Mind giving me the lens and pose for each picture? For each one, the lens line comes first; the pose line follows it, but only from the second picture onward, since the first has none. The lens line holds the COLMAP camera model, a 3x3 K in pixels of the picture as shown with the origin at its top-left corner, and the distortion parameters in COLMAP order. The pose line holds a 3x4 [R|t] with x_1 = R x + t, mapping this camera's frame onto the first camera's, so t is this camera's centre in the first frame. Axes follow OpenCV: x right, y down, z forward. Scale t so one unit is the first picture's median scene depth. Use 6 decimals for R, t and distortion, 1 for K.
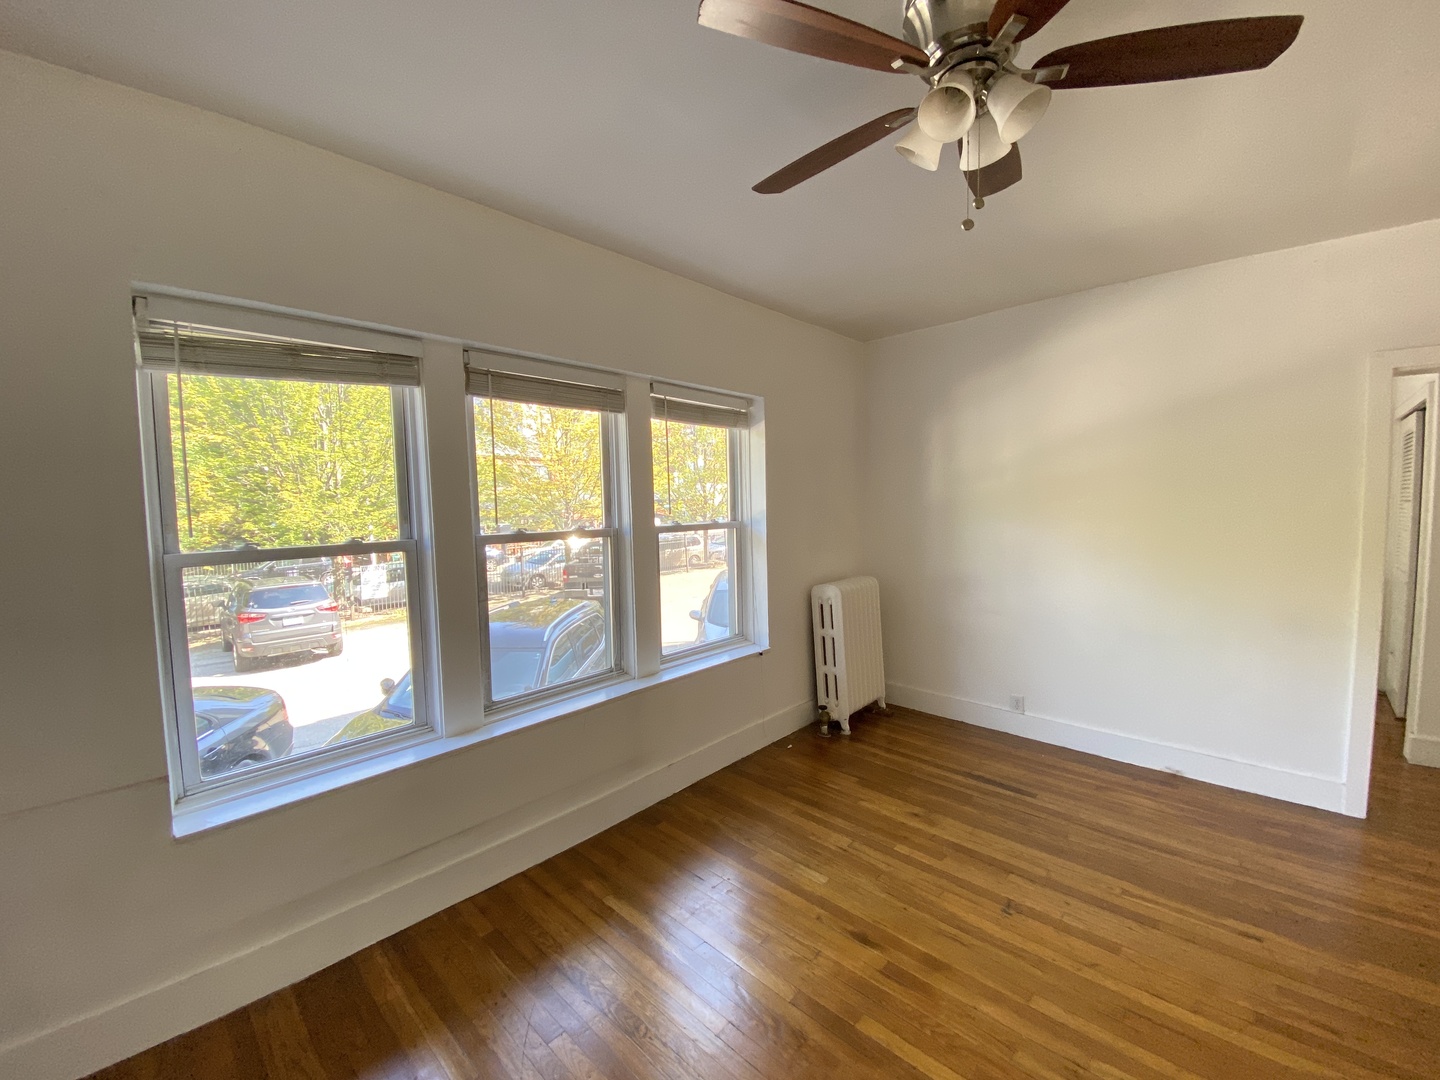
lens RADIAL K [[585.3, 0, 720.0], [0, 585.3, 540.0], [0, 0, 1]] dist [0.009170, -0.000314]
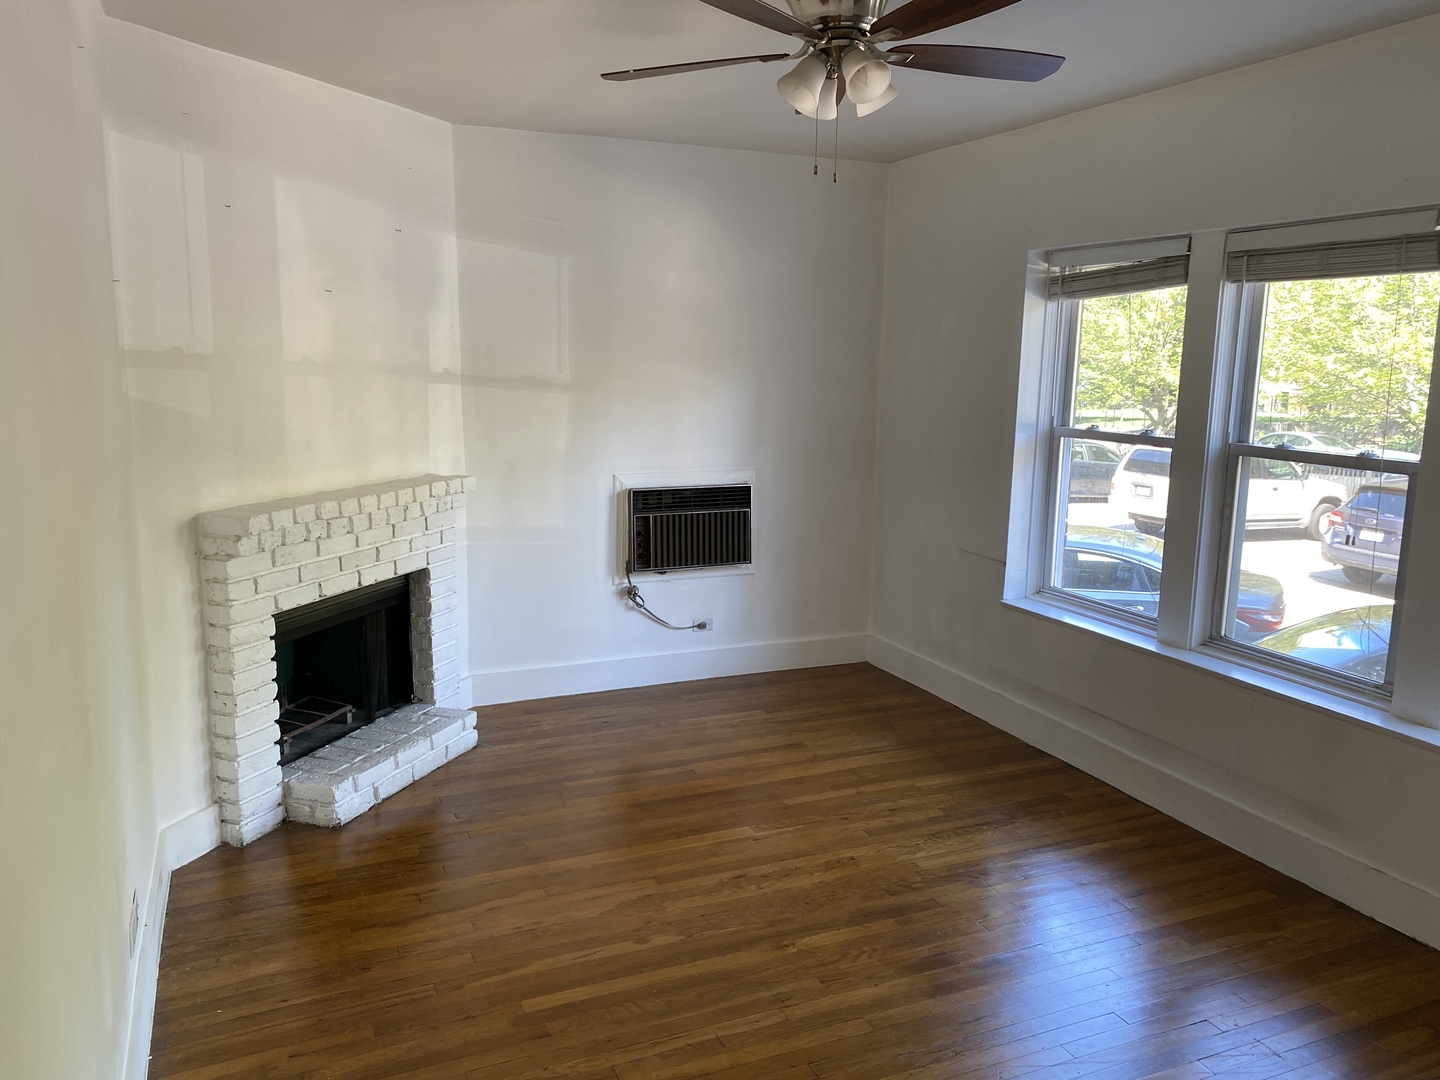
lens RADIAL K [[1093.9, 0, 723.7], [0, 1093.9, 544.5], [0, 0, 1]] dist [0.002146, -0.009325]
pose [[-0.408059, 0.141525, -0.901919, 1.592521], [-0.078956, 0.978739, 0.189301, -0.120824], [0.909535, 0.148458, -0.388209, 1.110806]]
